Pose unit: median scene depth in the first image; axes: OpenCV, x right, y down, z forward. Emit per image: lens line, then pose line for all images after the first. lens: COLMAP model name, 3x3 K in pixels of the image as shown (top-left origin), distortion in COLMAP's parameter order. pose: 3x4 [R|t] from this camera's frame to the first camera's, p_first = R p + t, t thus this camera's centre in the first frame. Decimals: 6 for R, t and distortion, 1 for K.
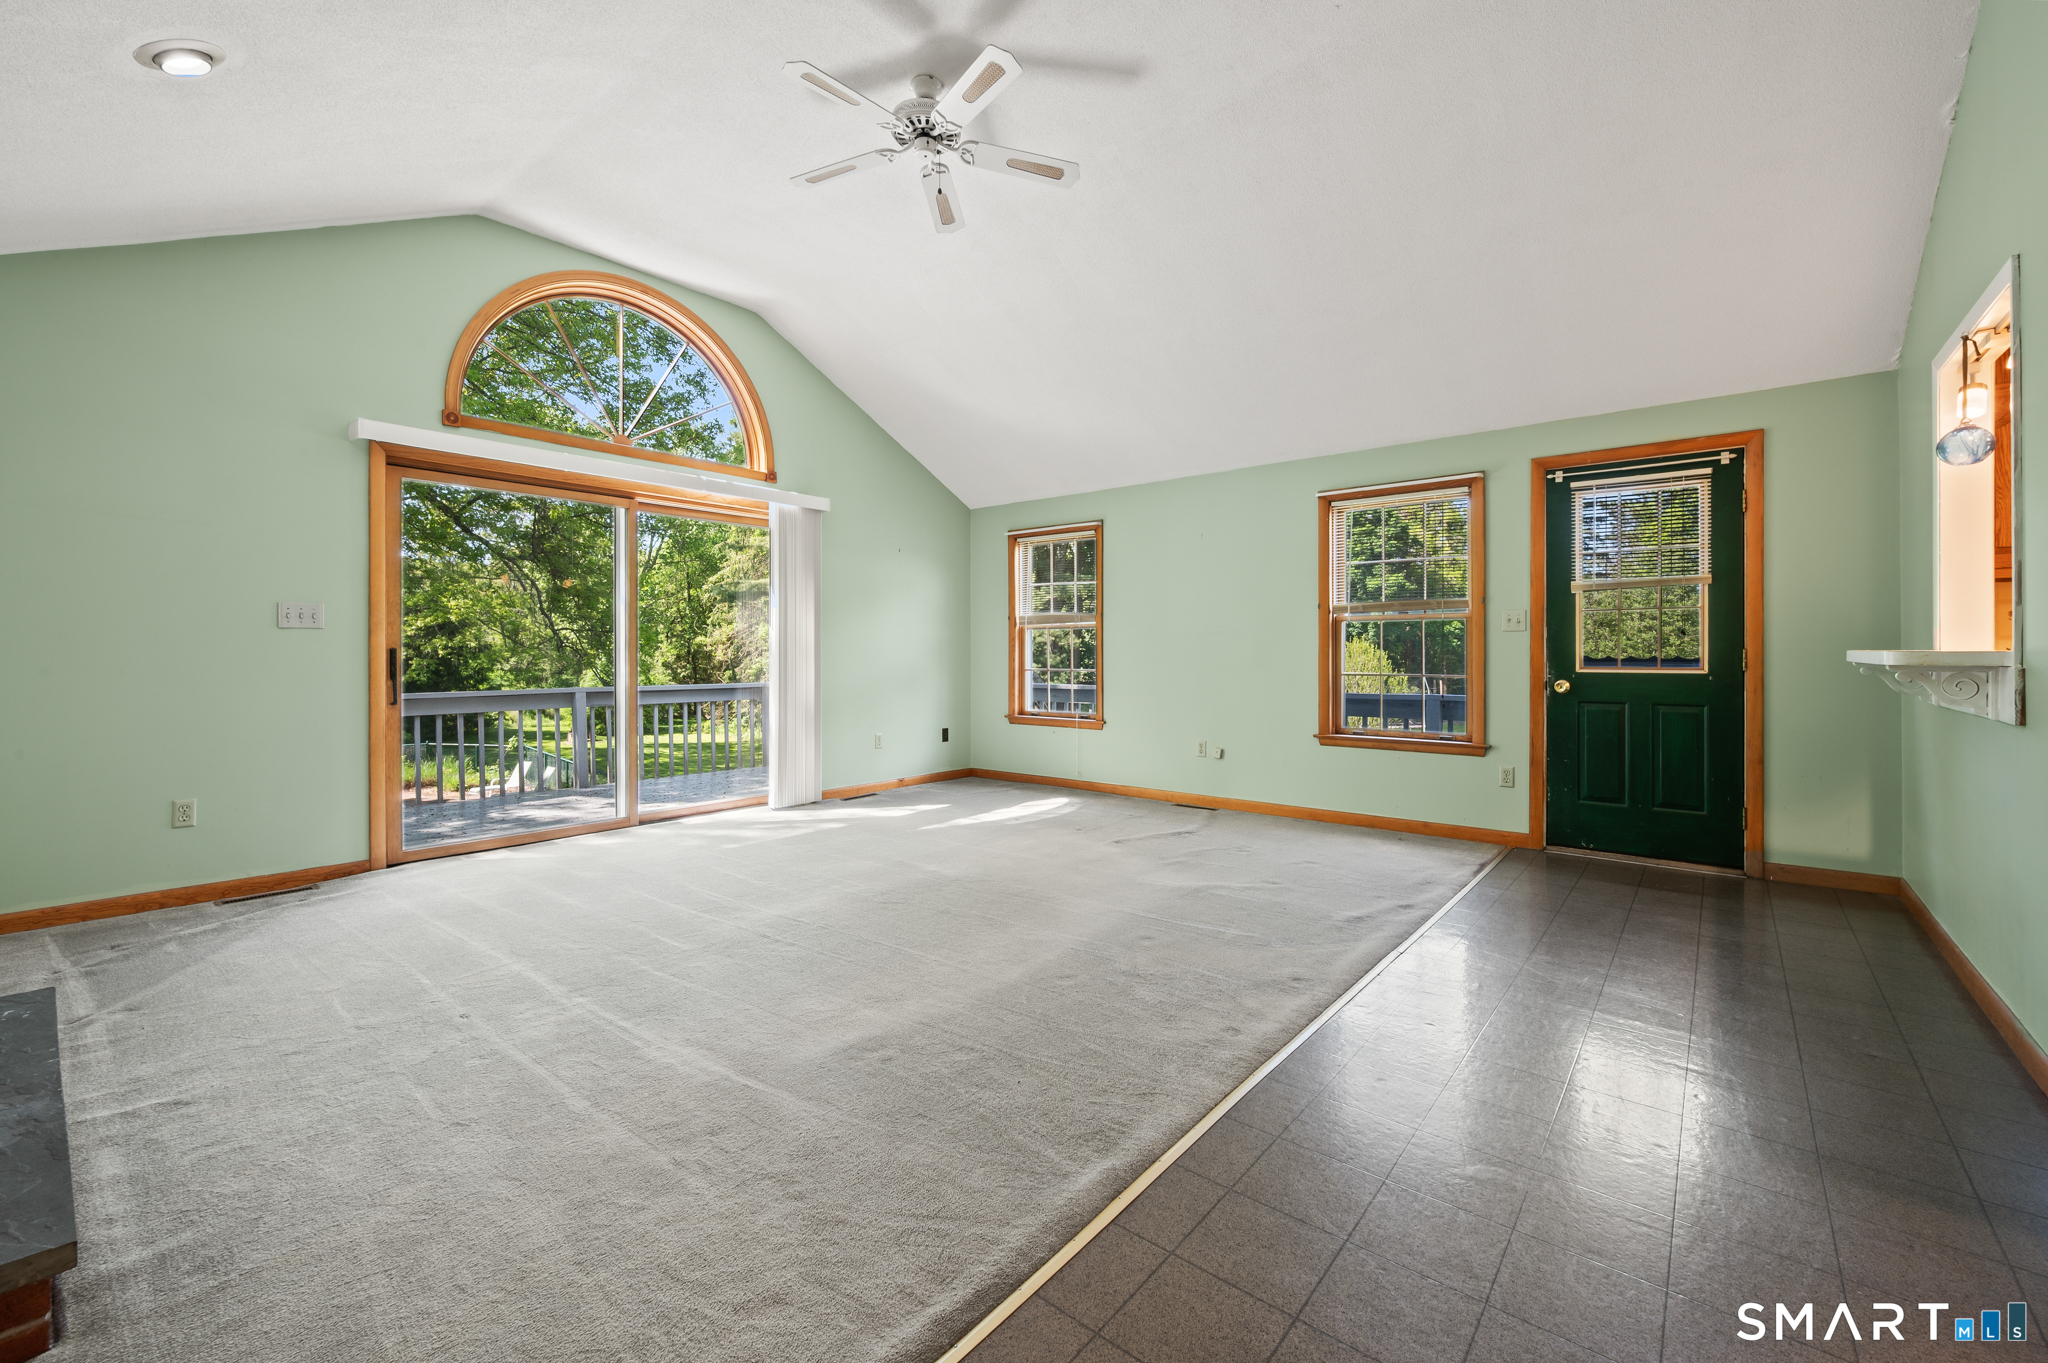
lens RADIAL K [[842.9, 0, 1032.2], [0, 842.9, 659.9], [0, 0, 1]] dist [0.000785, 0.000017]
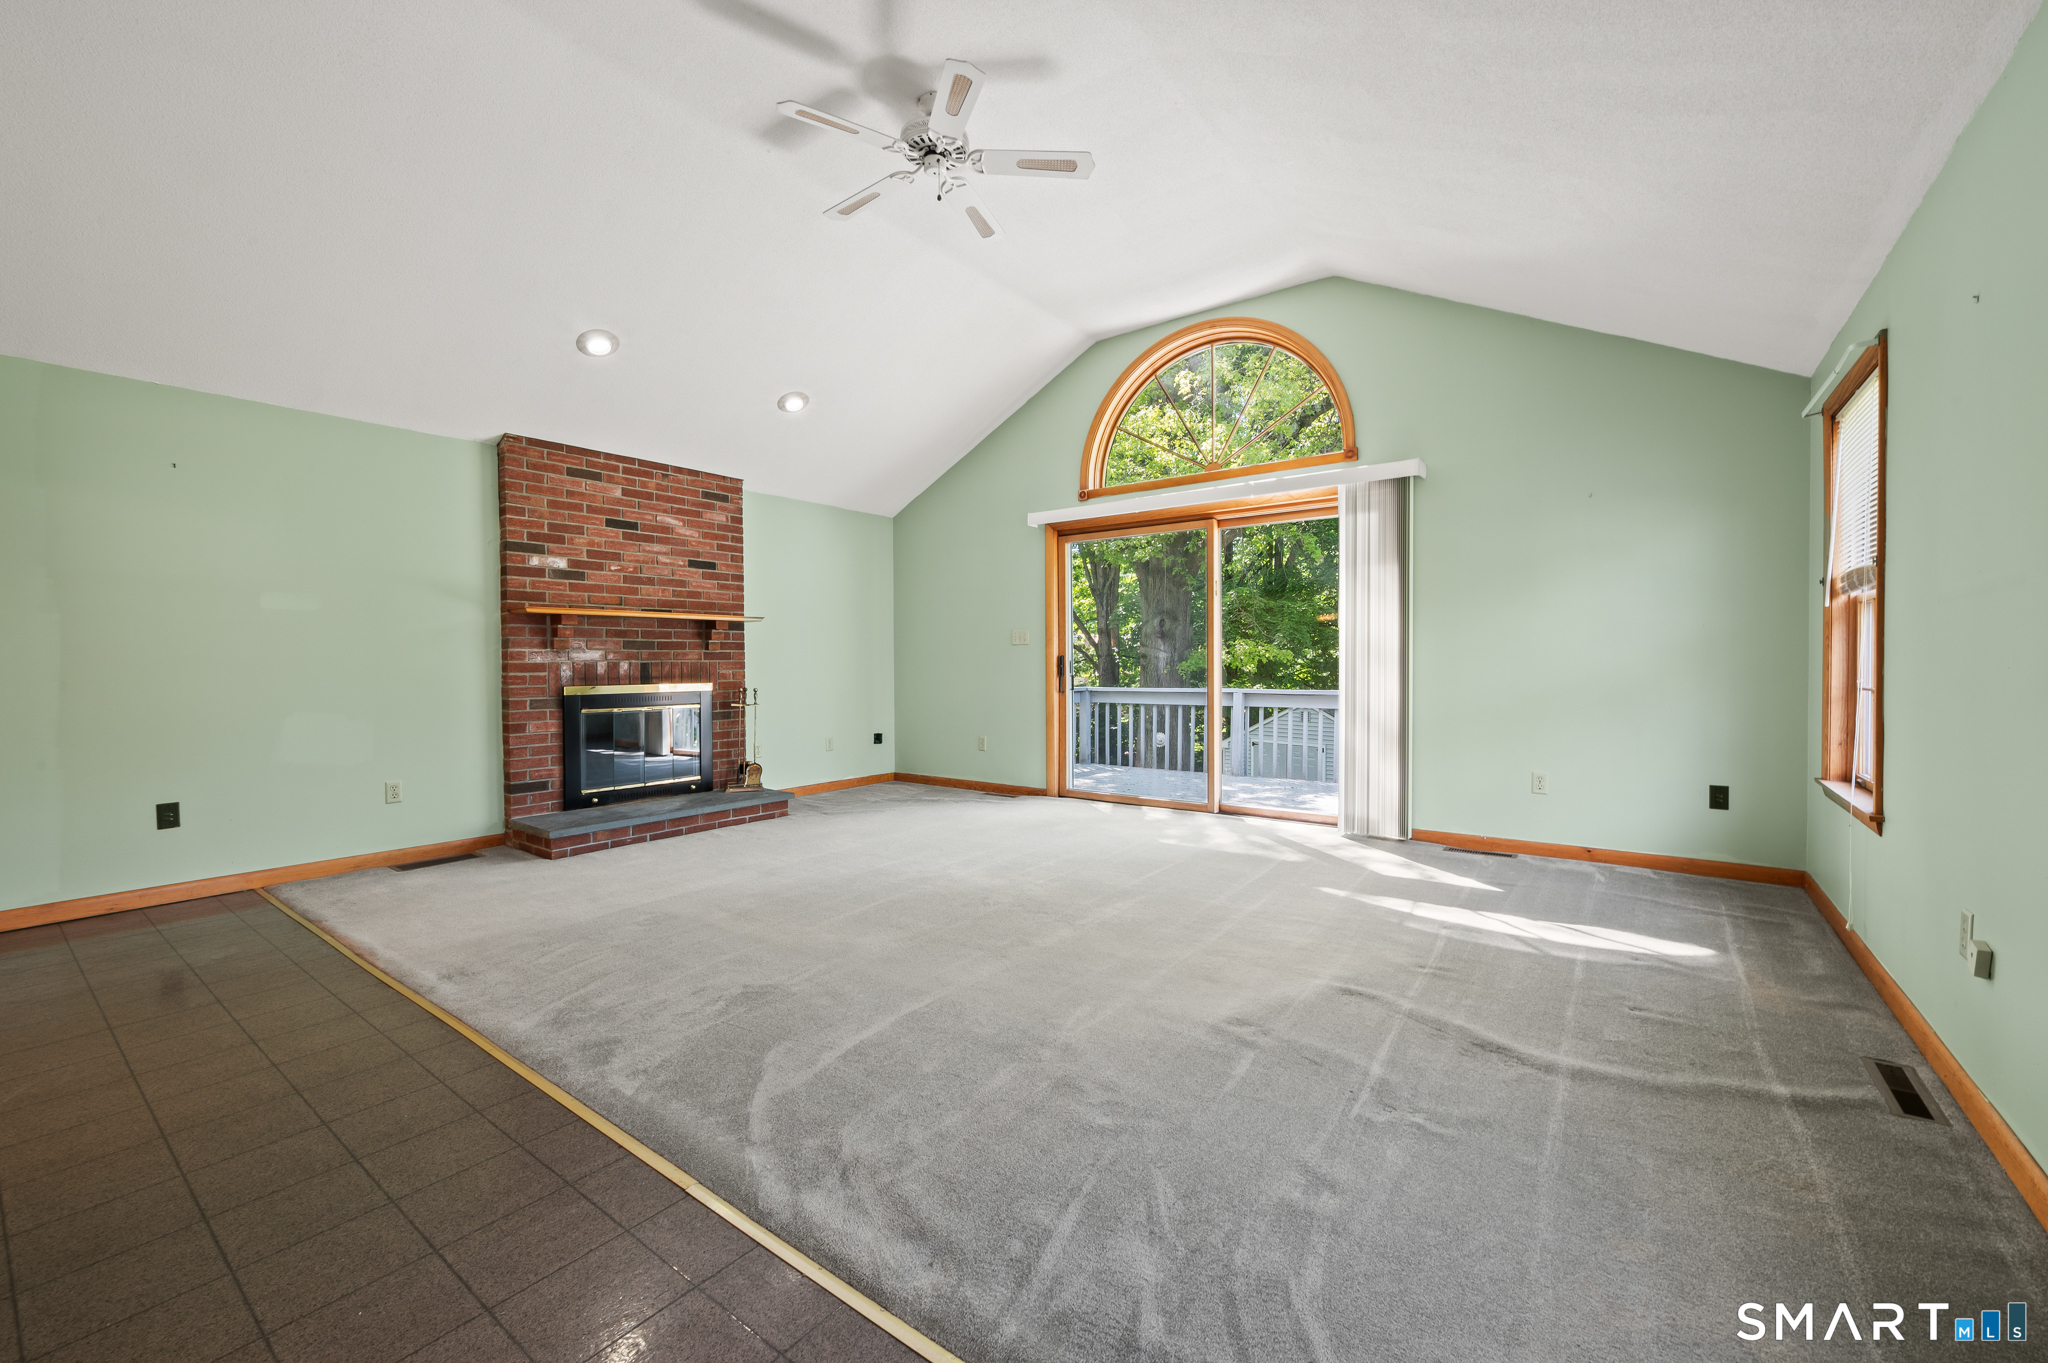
lens RADIAL K [[824.1, 0, 1022.9], [0, 824.1, 675.1], [0, 0, 1]] dist [-0.000238, -0.000129]
pose [[0.042793, 0.015304, -0.998967, 0.603546], [-0.002087, 0.999882, 0.015229, -0.001311], [0.999082, 0.001433, 0.042820, 0.710722]]
